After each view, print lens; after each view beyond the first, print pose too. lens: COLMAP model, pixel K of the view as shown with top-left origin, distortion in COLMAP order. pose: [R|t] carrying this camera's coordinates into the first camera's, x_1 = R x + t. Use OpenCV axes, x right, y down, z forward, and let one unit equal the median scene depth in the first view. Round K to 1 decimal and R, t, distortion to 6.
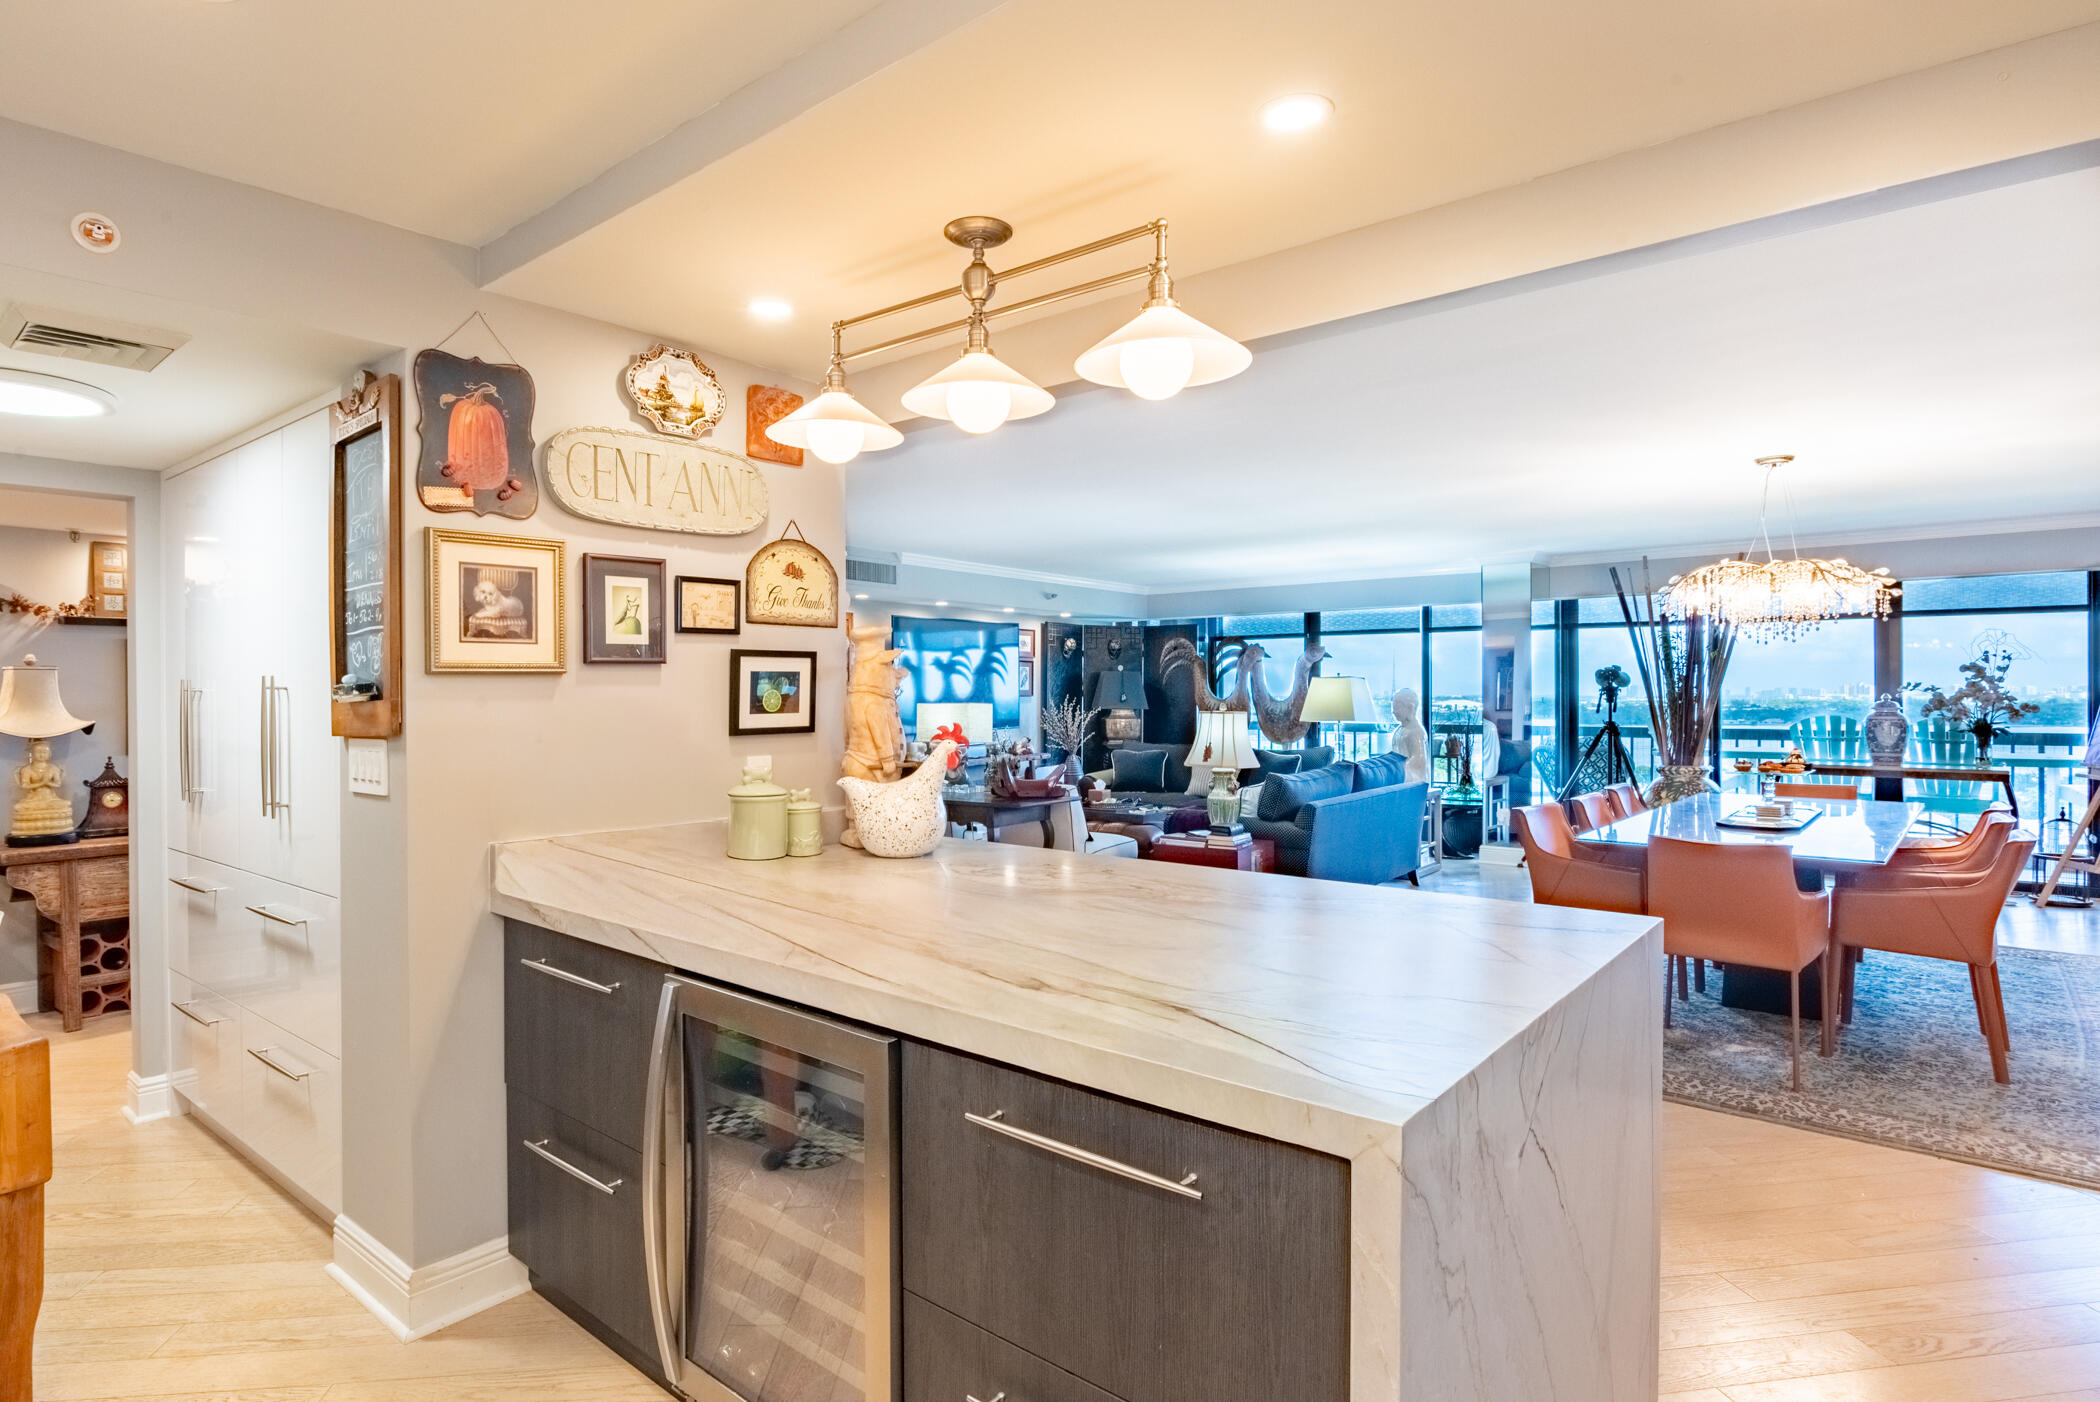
lens RADIAL K [[1103.5, 0, 1011.6], [0, 1103.5, 697.9], [0, 0, 1]] dist [-0.002641, -0.000011]
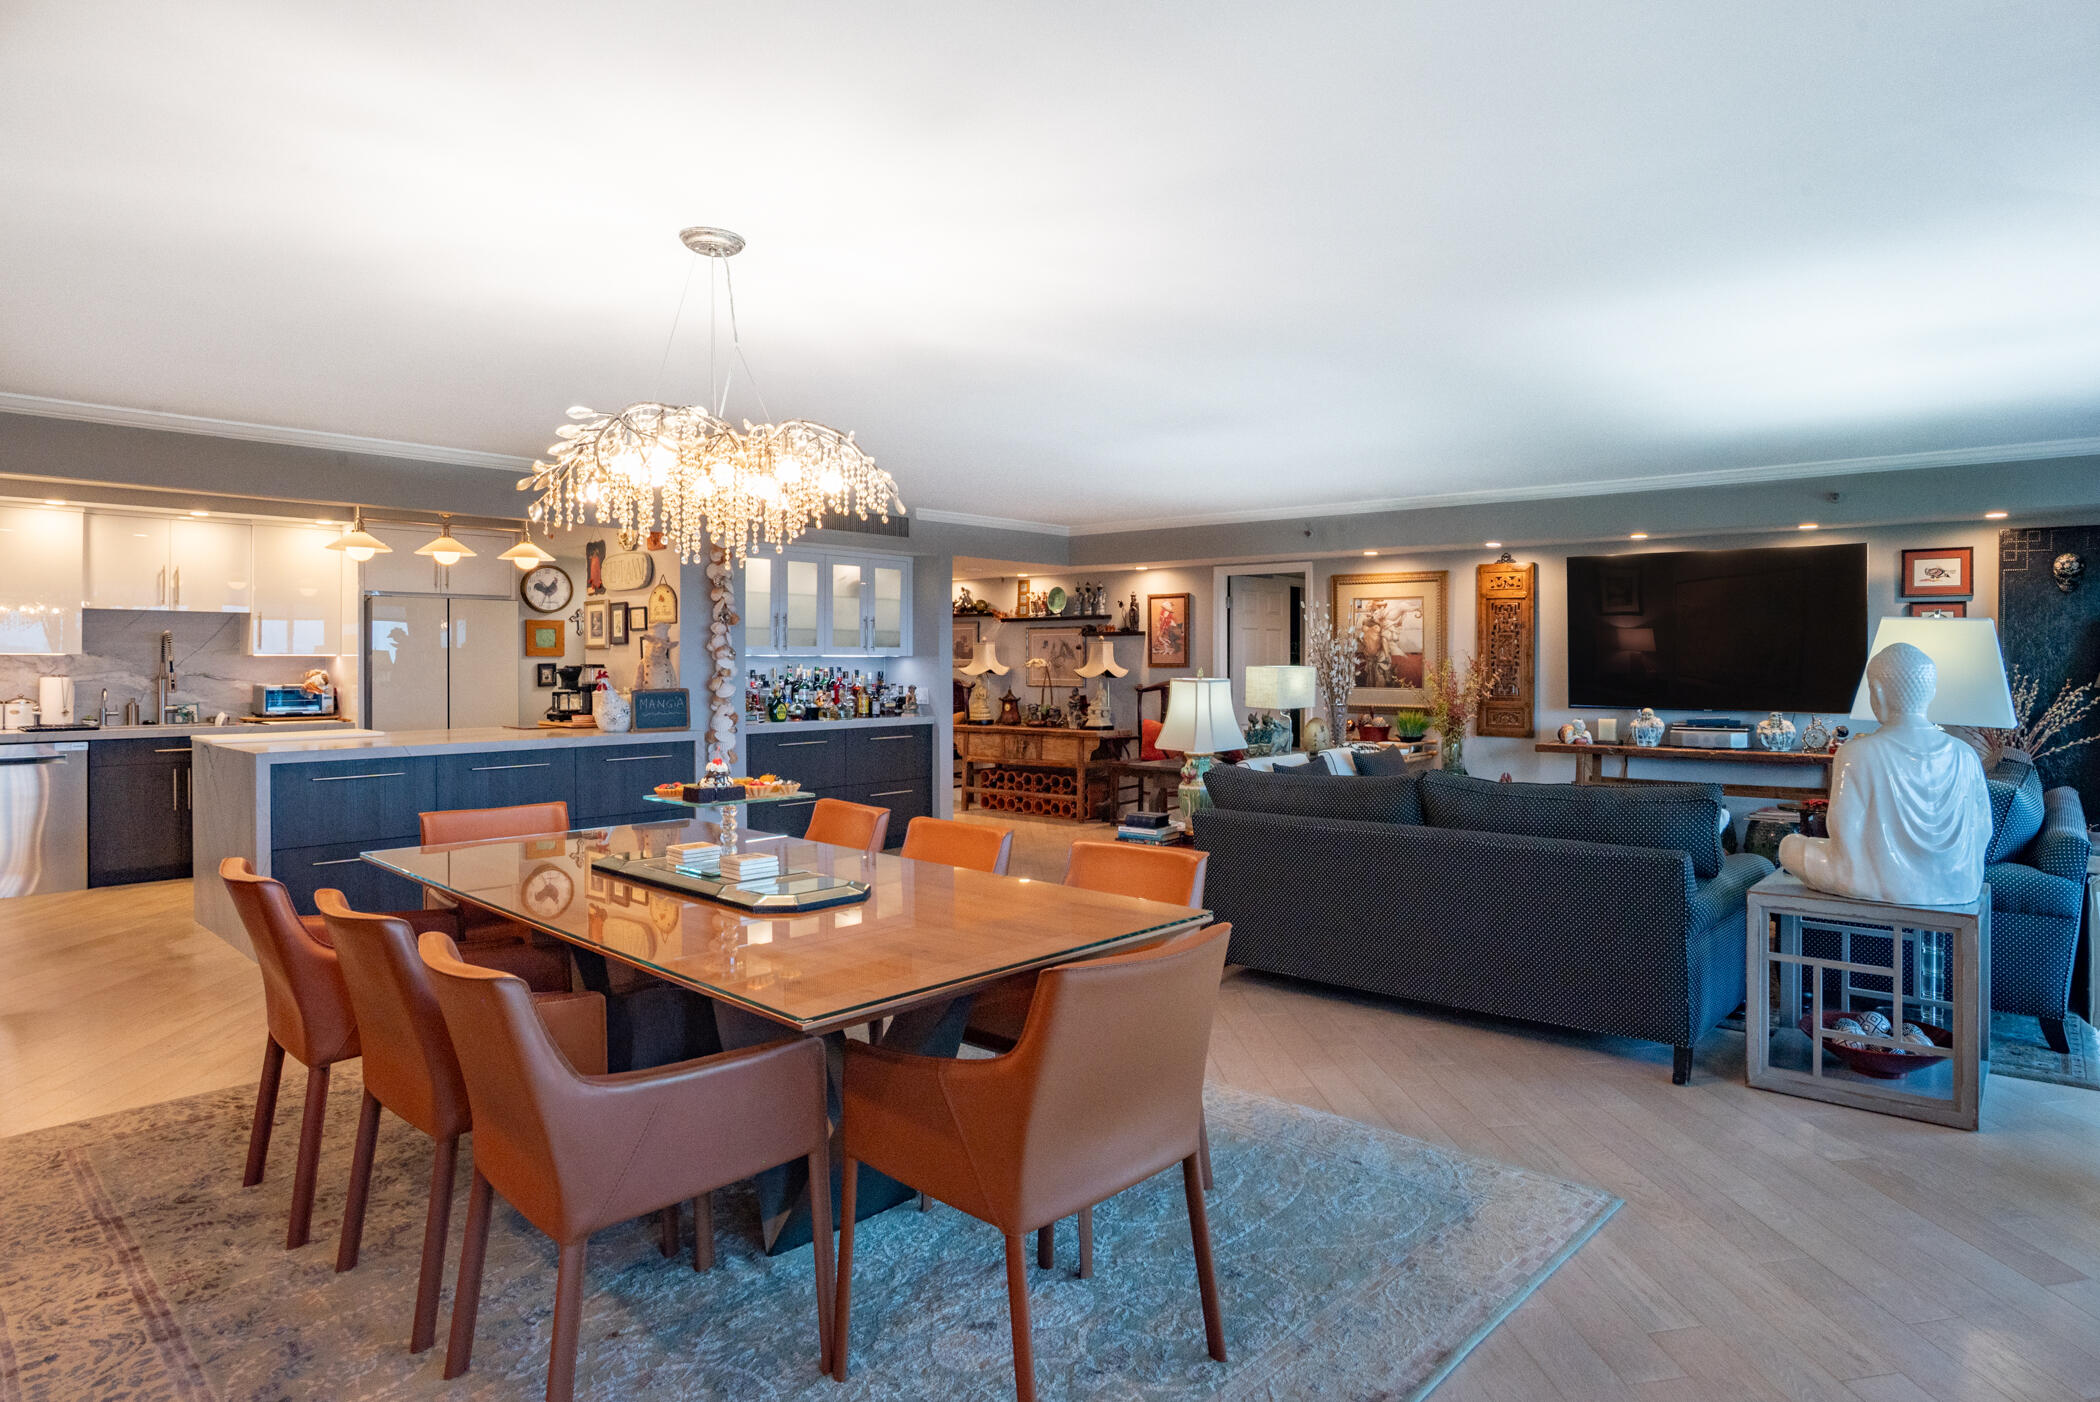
lens RADIAL K [[1155.2, 0, 1166.8], [0, 1155.2, 665.5], [0, 0, 1]] dist [-0.012619, -0.000719]
pose [[0.022158, 0.008868, -0.999715, 2.164085], [-0.004902, 0.999950, 0.008762, -0.010003], [0.999742, 0.004706, 0.022200, 2.029585]]
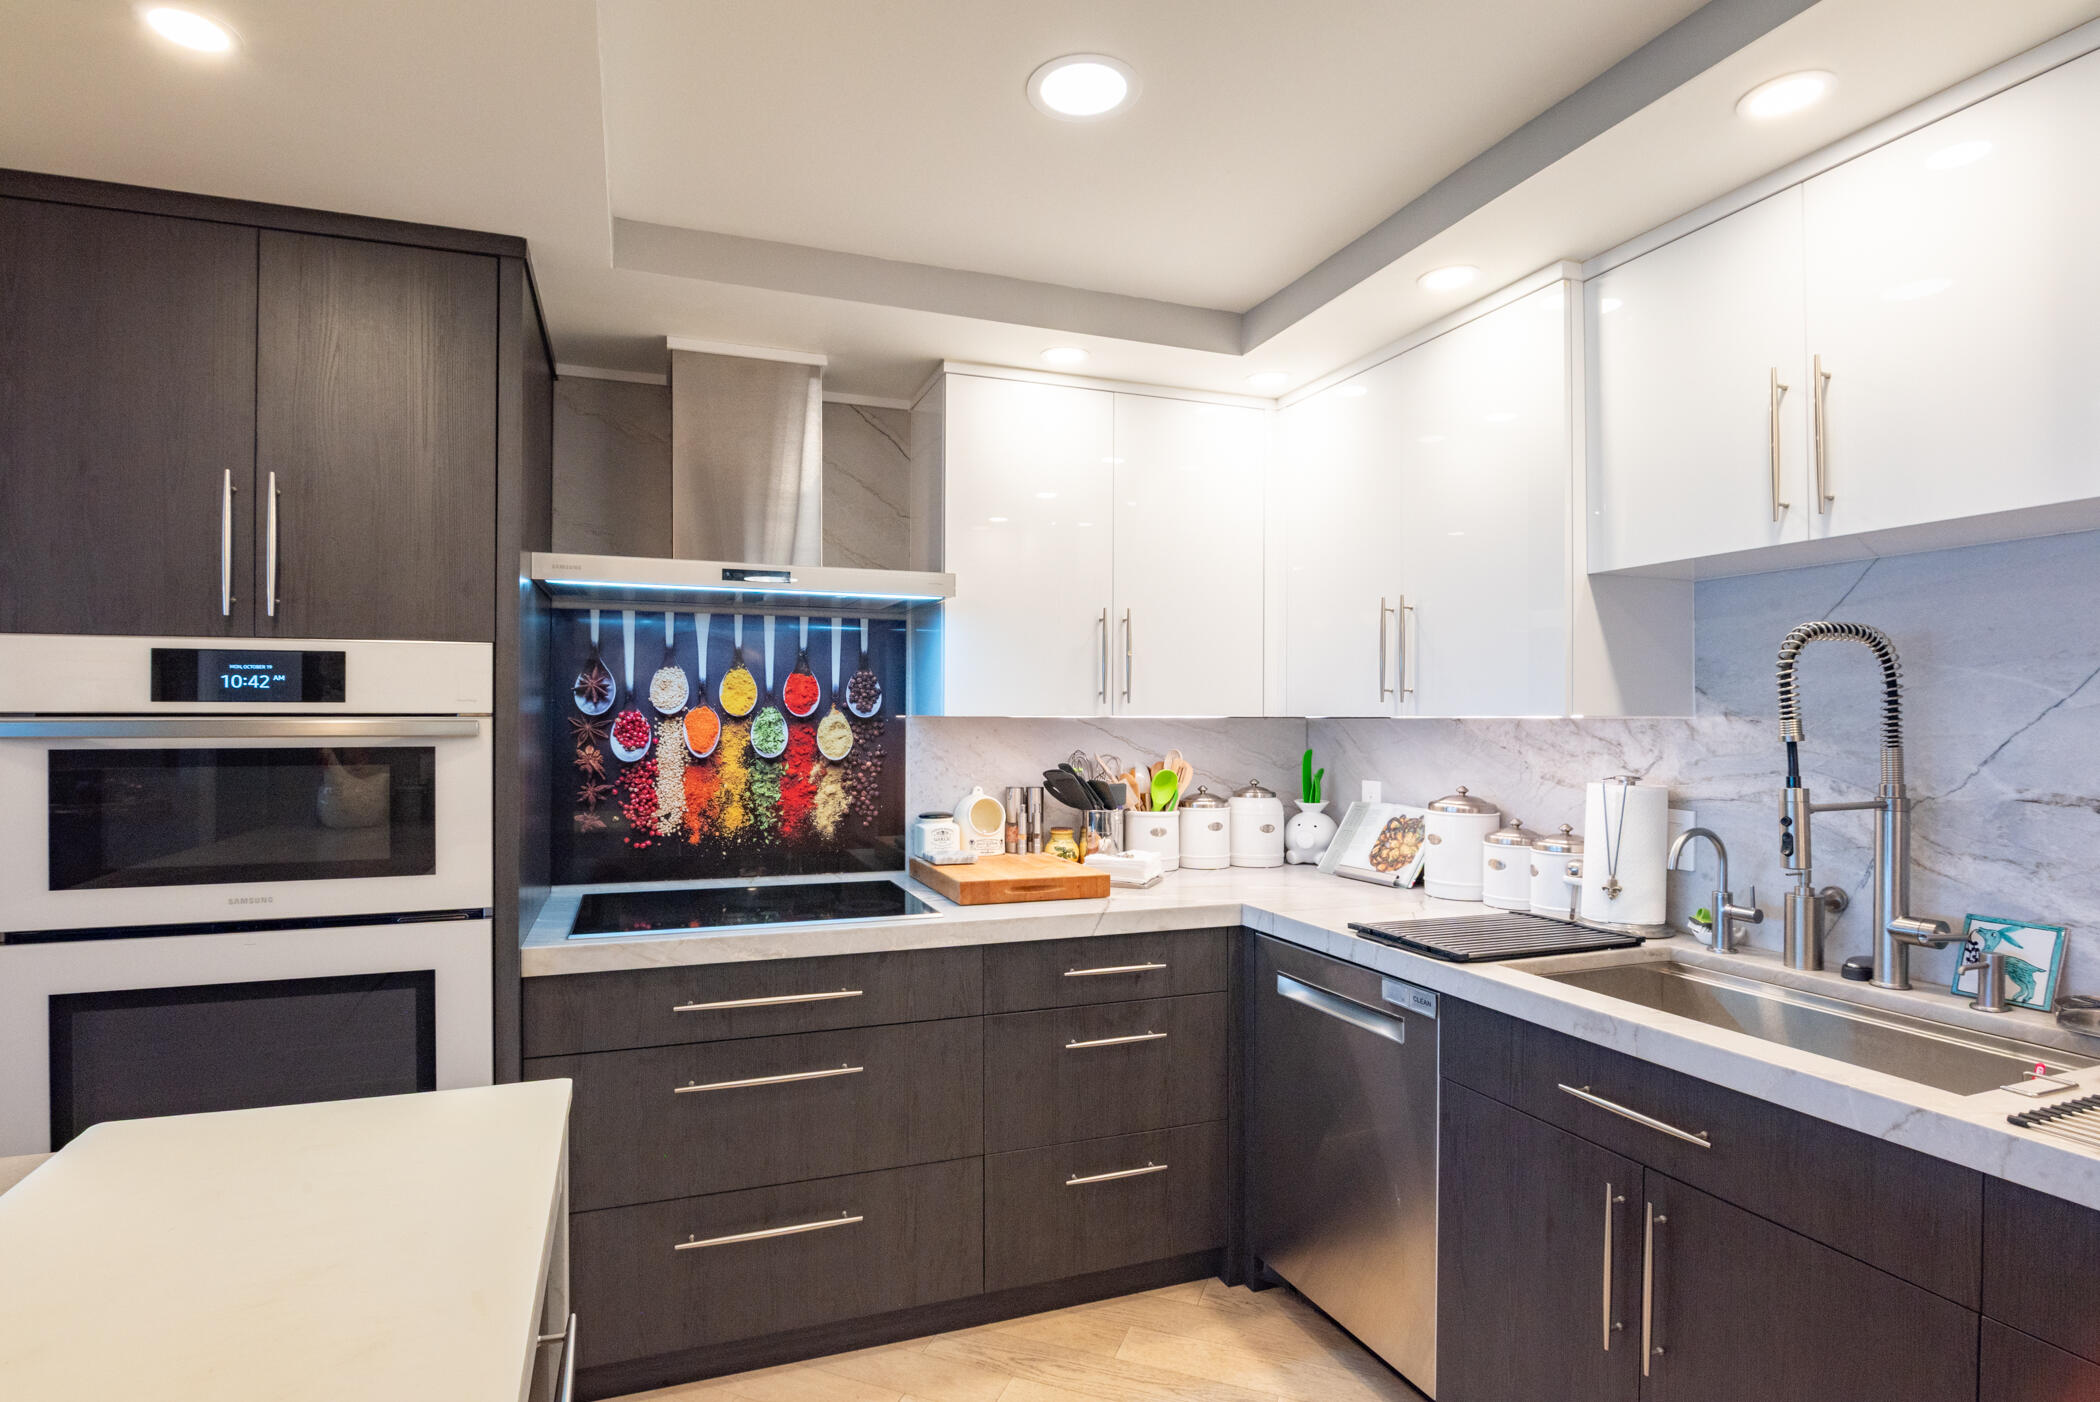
lens RADIAL K [[1058.8, 0, 1007.9], [0, 1058.8, 714.5], [0, 0, 1]] dist [-0.016779, -0.000348]
pose [[-0.872711, 0.005840, 0.488202, -0.212219], [0.003370, 0.999977, -0.005937, 0.000026], [-0.488226, -0.003536, -0.872710, 0.662082]]
